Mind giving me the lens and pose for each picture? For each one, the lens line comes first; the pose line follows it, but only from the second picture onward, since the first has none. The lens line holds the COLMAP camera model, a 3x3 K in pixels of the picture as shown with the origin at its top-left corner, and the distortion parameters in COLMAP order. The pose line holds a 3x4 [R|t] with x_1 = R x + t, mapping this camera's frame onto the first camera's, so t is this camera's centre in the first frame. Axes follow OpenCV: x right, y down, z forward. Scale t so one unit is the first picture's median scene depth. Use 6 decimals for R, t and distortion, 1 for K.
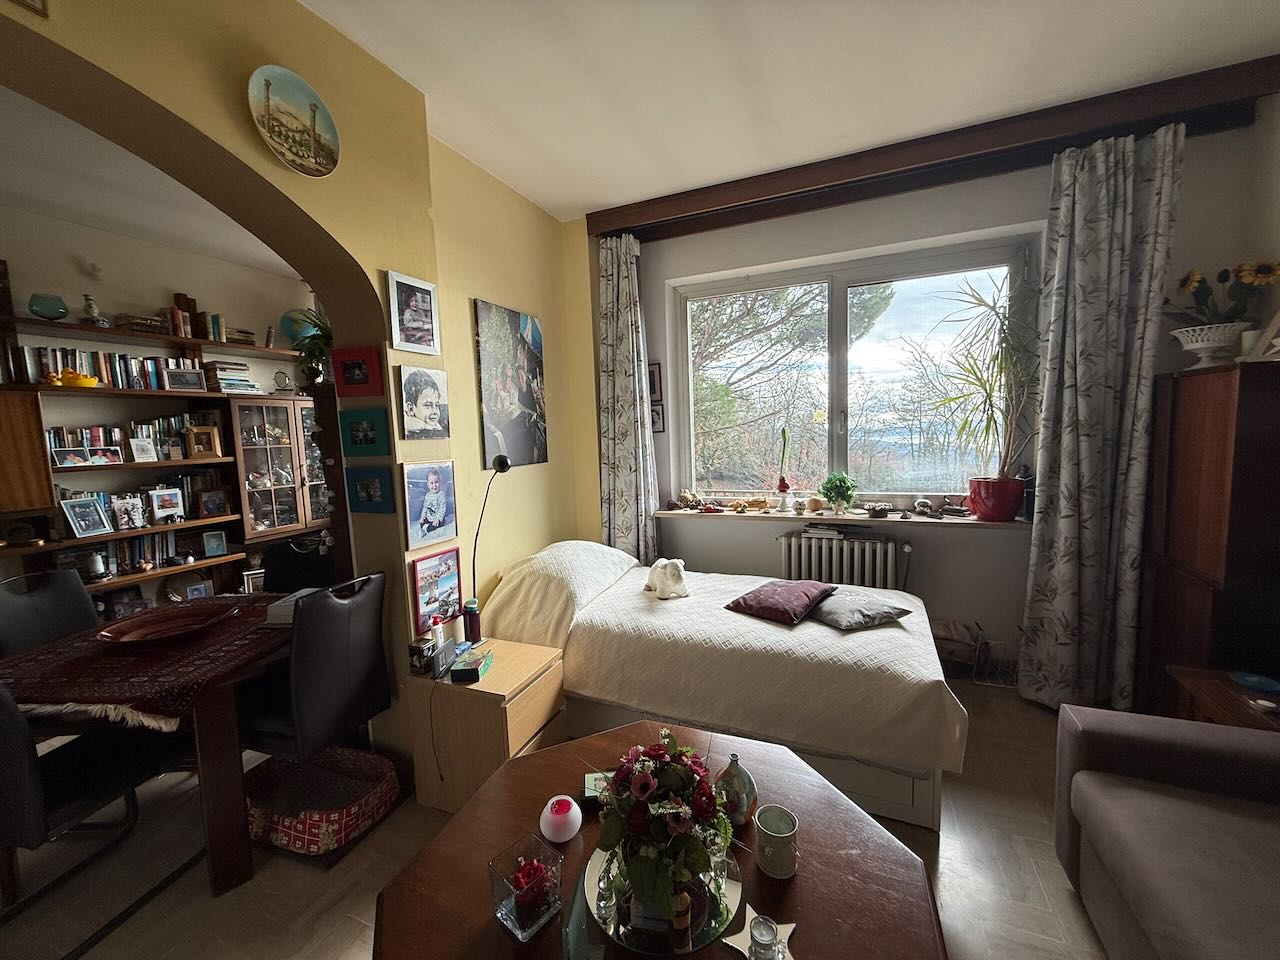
lens RADIAL K [[514.3, 0, 637.7], [0, 514.3, 482.8], [0, 0, 1]] dist [0.001988, 0.001196]
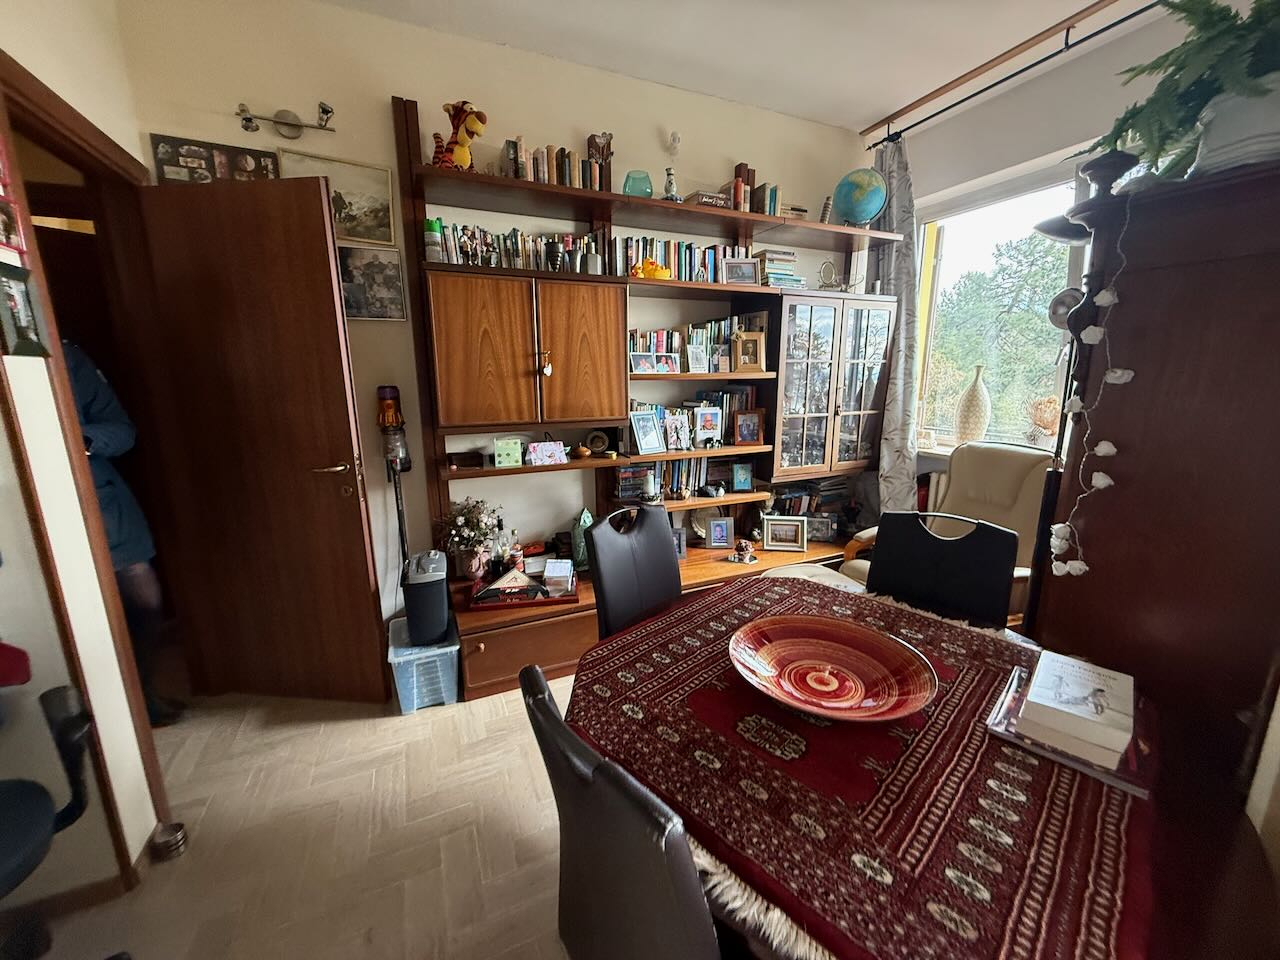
lens RADIAL K [[514.3, 0, 641.5], [0, 514.3, 480.5], [0, 0, 1]] dist [0.001988, 0.001196]
pose [[0.749152, 0.168898, -0.640503, -0.430652], [-0.090010, 0.983934, 0.154181, 0.010378], [0.656254, -0.057853, 0.752319, 0.278867]]
